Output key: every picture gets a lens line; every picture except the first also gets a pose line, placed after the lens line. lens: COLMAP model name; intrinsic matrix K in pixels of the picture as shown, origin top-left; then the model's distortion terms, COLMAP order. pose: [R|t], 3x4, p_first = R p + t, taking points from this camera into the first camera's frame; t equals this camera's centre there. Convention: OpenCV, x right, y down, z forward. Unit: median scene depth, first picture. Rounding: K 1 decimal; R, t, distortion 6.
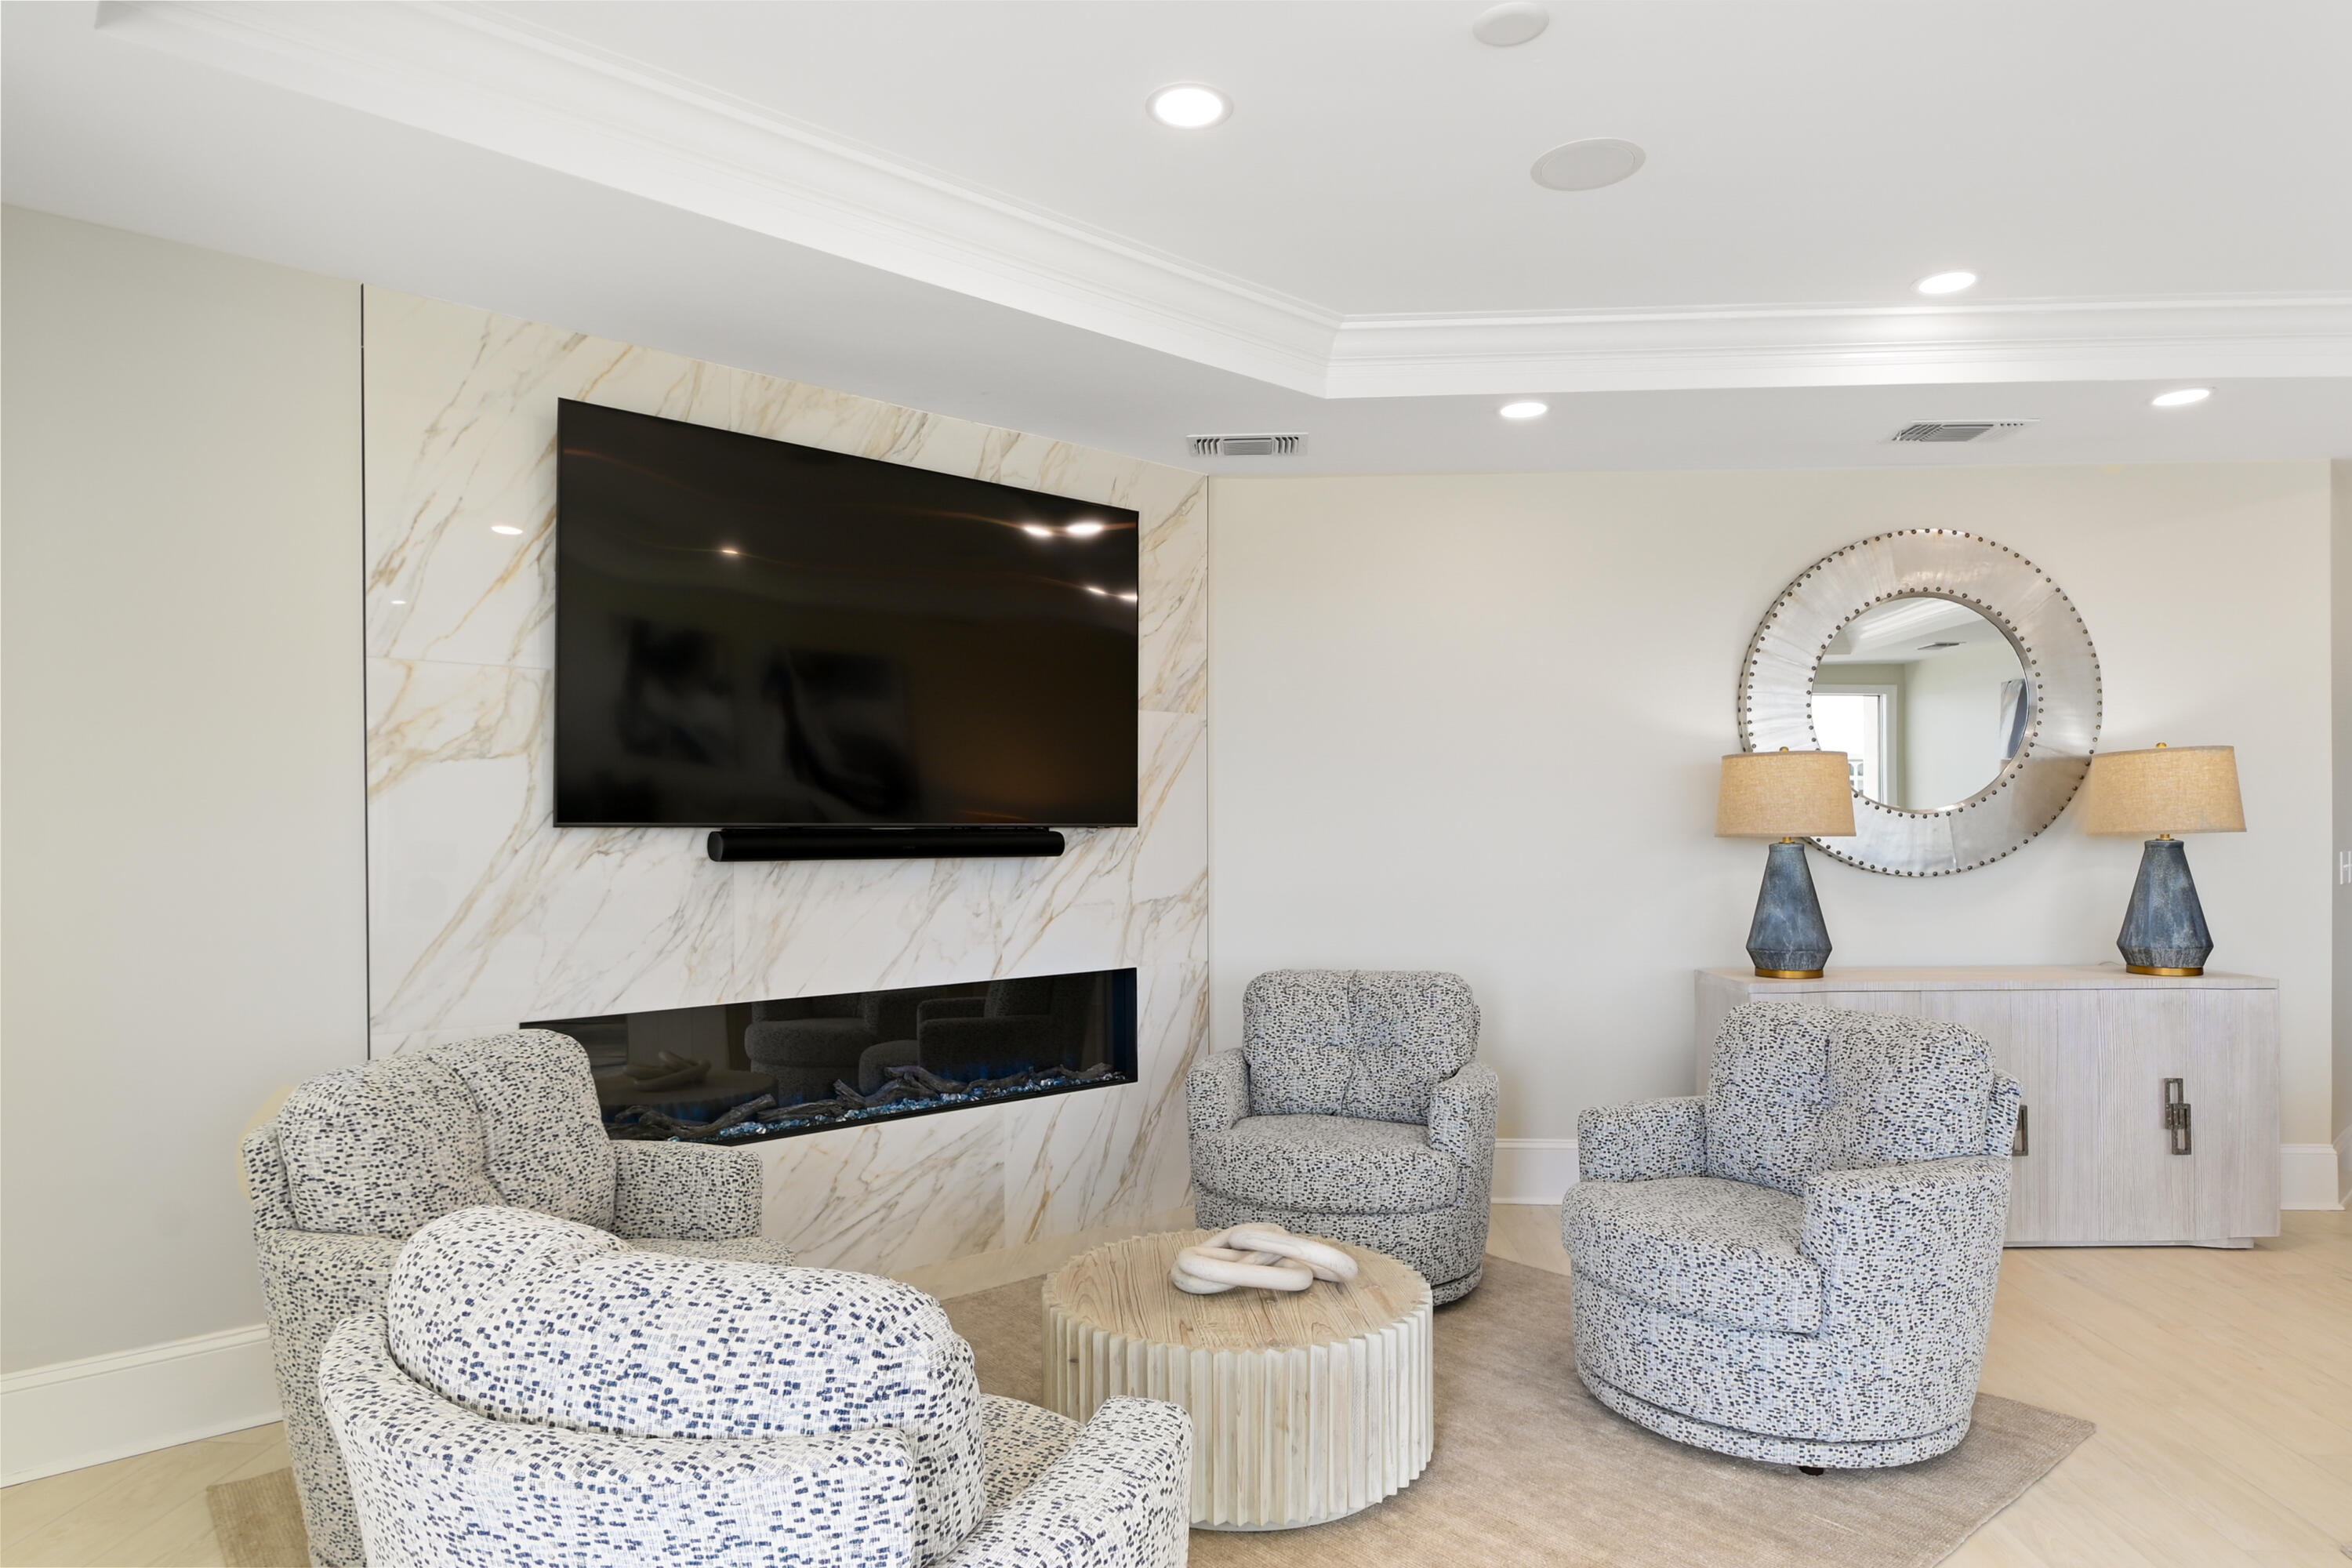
lens RADIAL K [[1354.6, 0, 1142.6], [0, 1354.6, 848.5], [0, 0, 1]] dist [-0.004853, -0.000786]
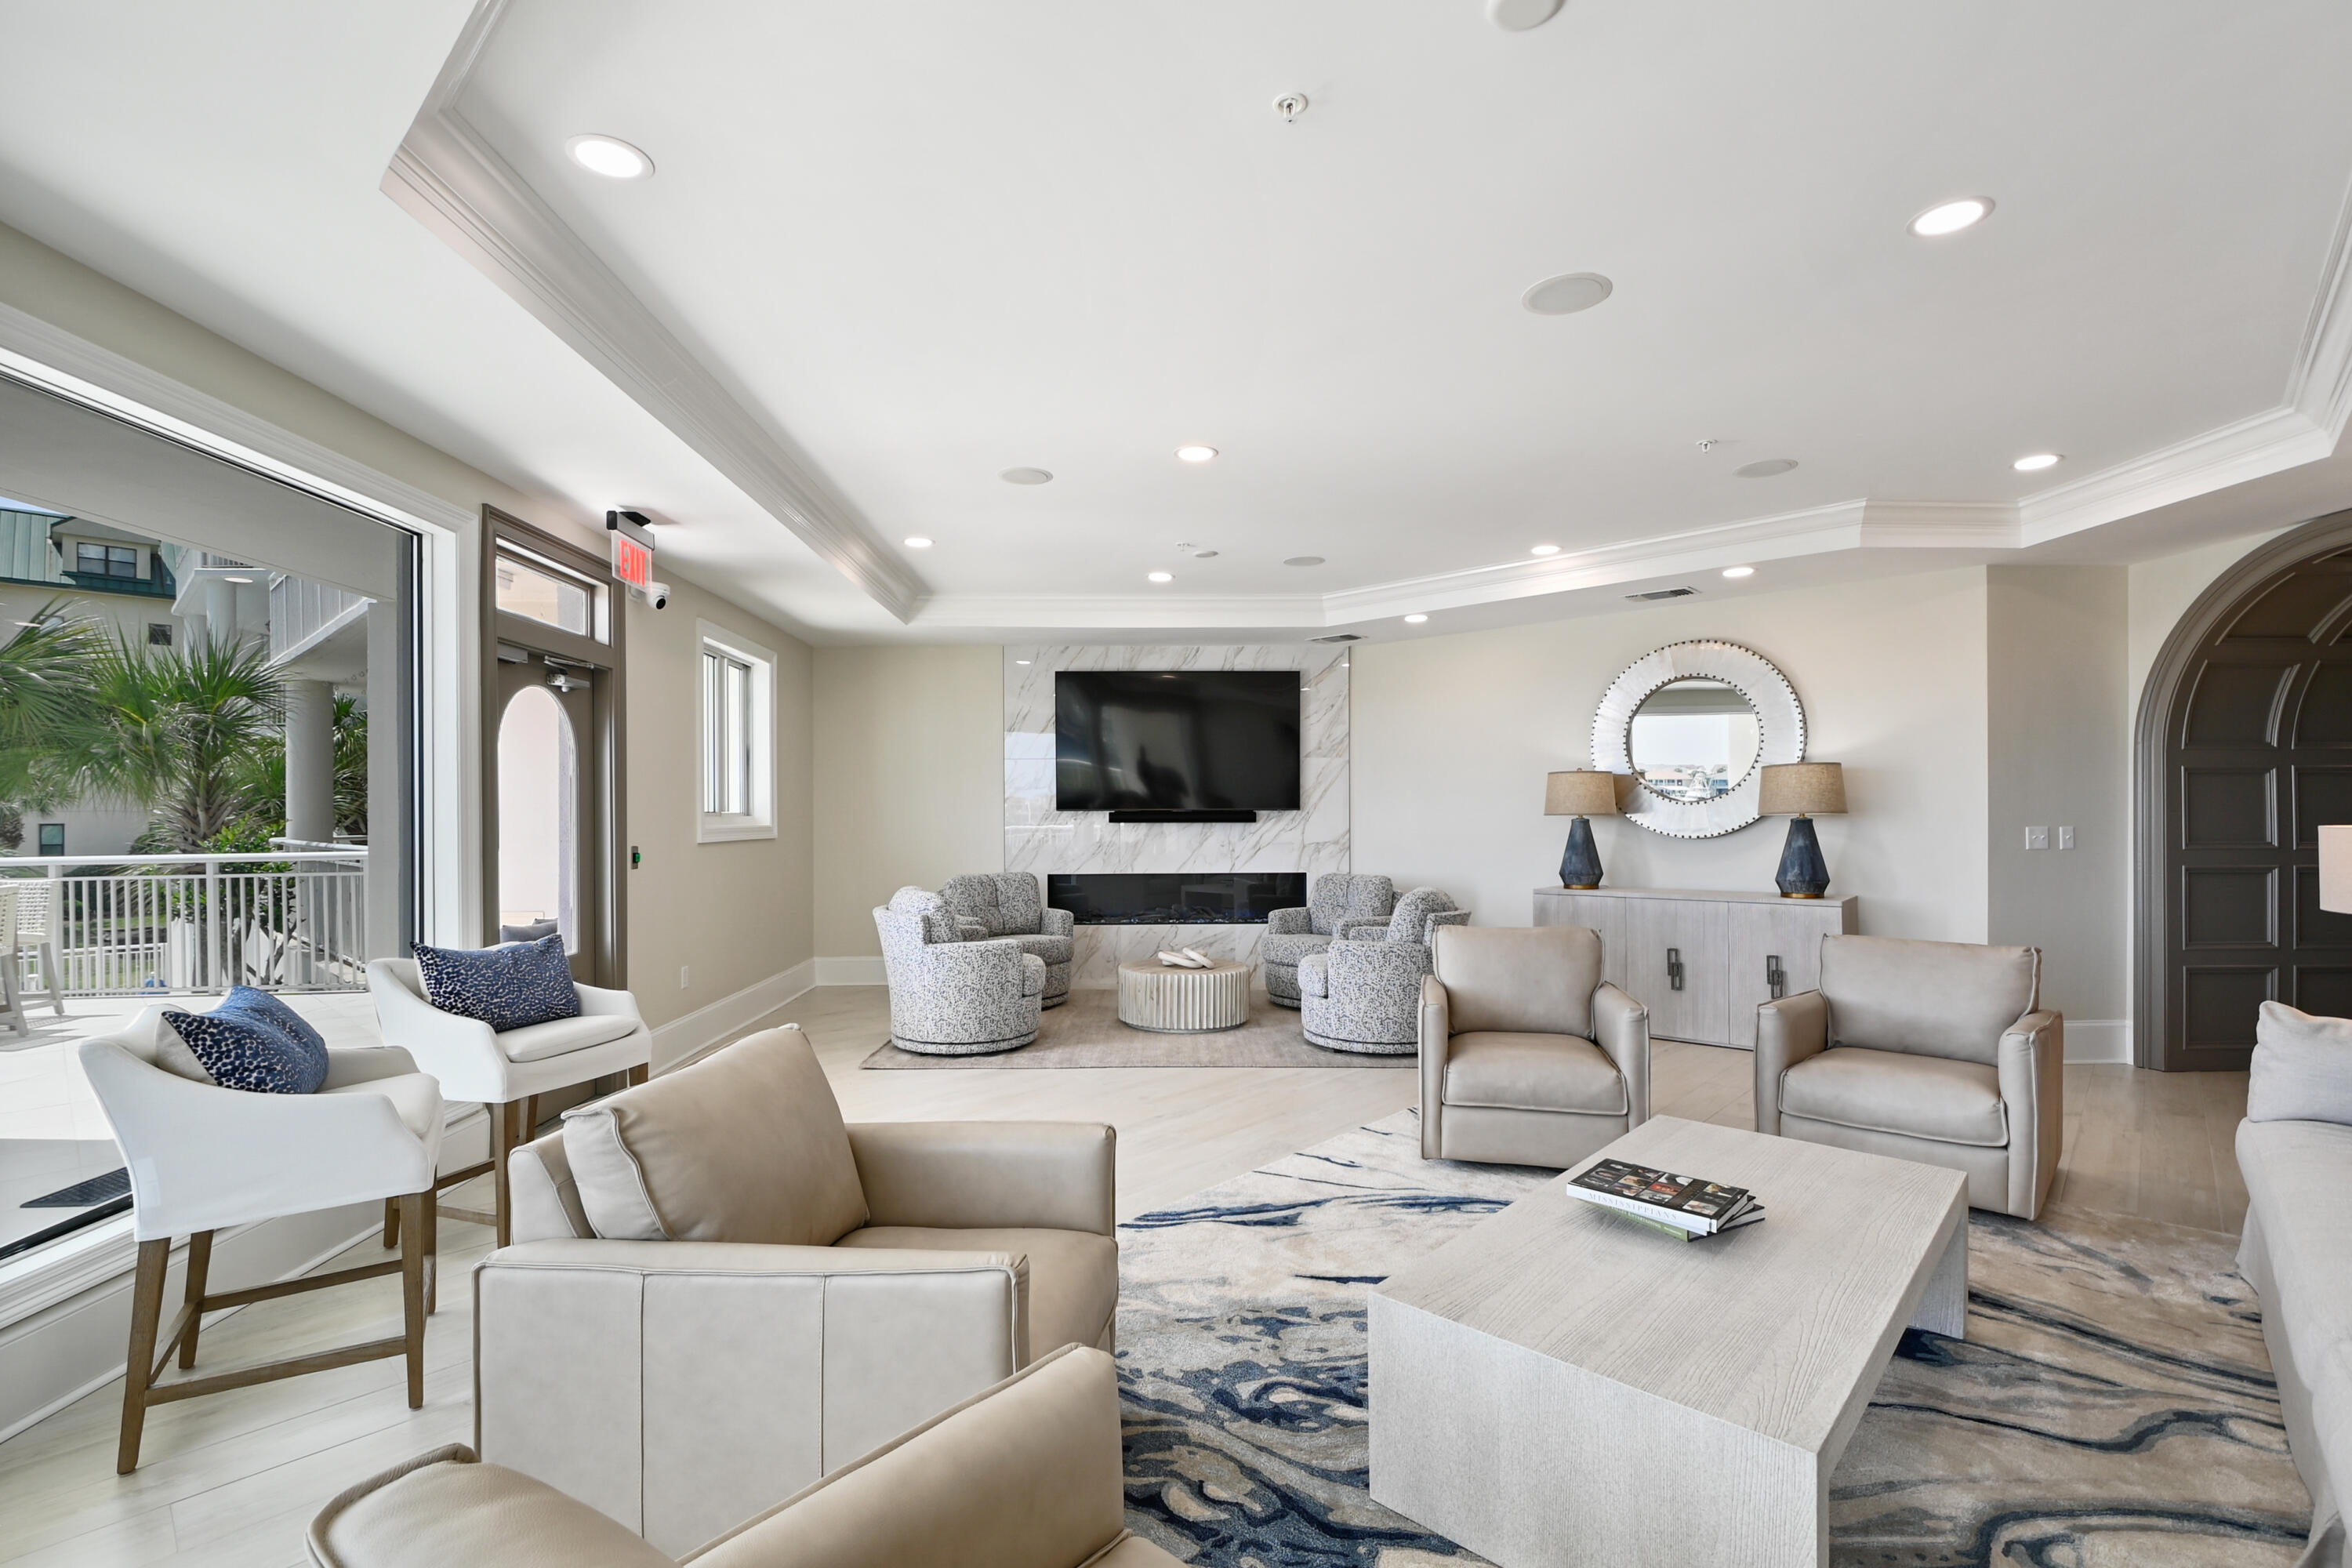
lens RADIAL K [[1052.3, 0, 1171.4], [0, 1052.3, 816.1], [0, 0, 1]] dist [0.014855, -0.000110]
pose [[0.773472, 0.004531, -0.633814, 1.010378], [-0.005361, 0.999985, 0.000606, -0.005786], [0.633808, 0.002929, 0.773485, -0.537850]]
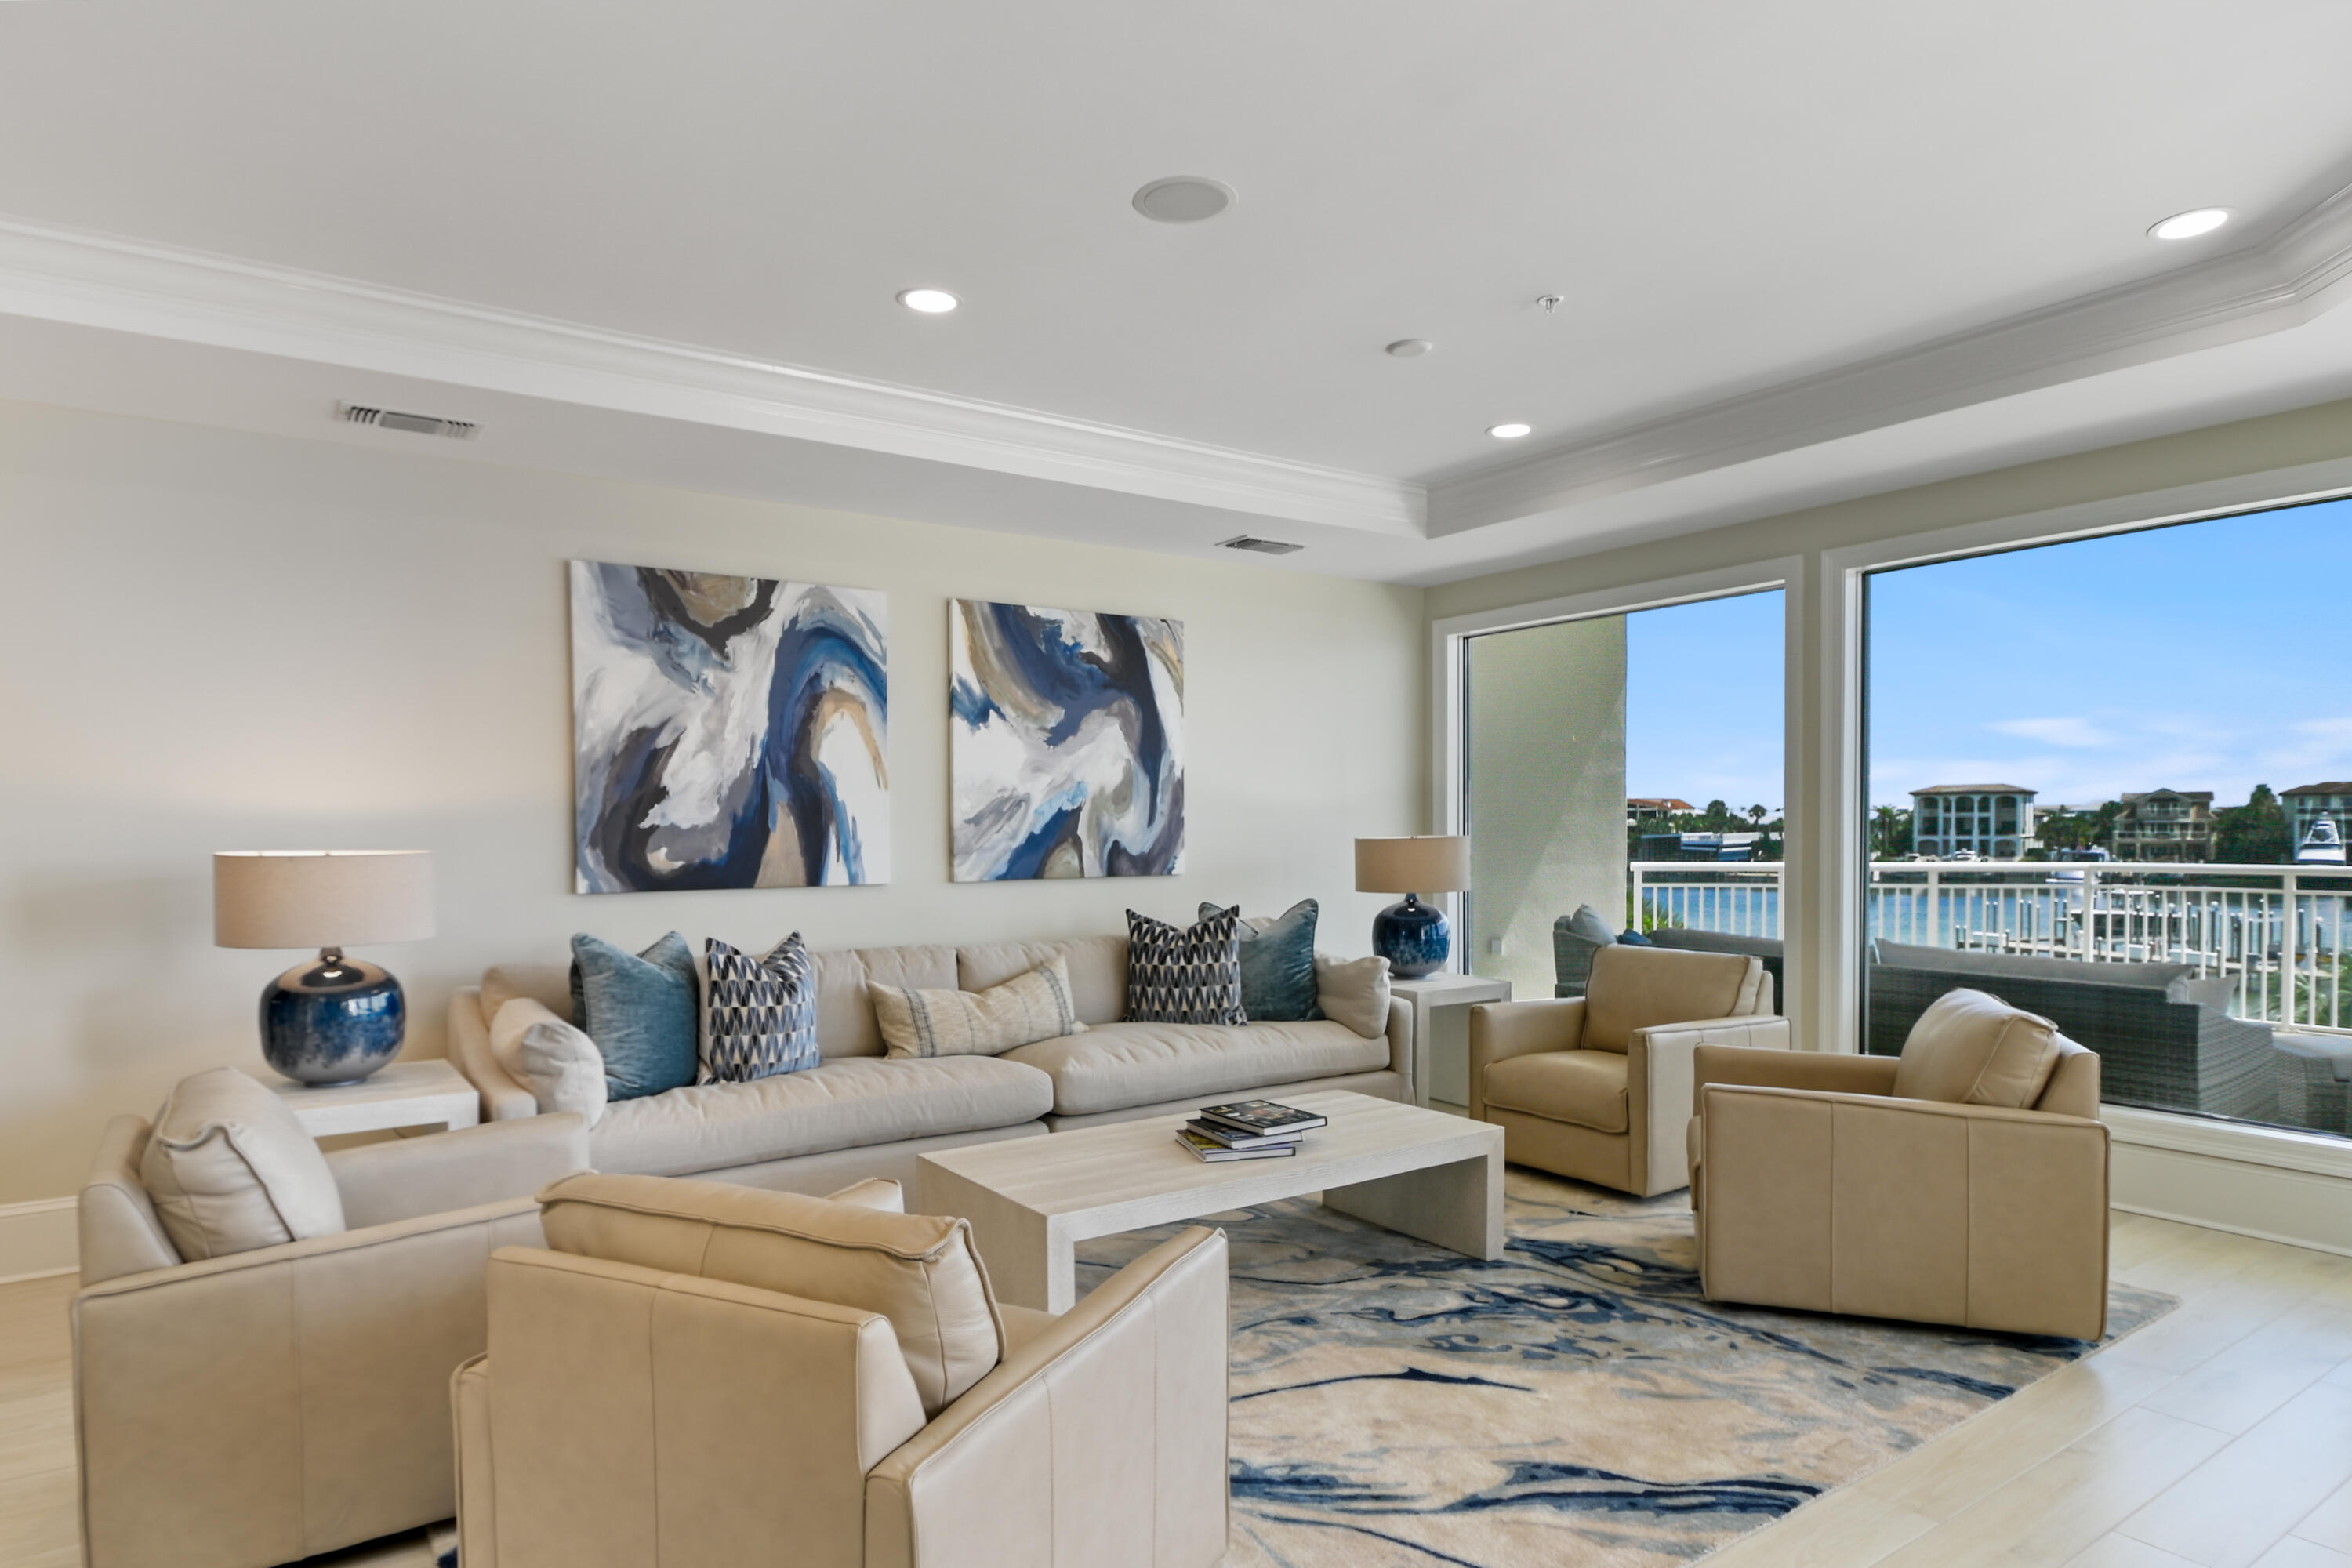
lens RADIAL K [[1337.2, 0, 1167.0], [0, 1337.2, 858.4], [0, 0, 1]] dist [-0.001914, -0.000664]
pose [[-0.625520, -0.008109, 0.780166, 0.199728], [0.017078, 0.999564, 0.024082, -0.012161], [-0.780022, 0.028388, -0.625108, 0.644768]]
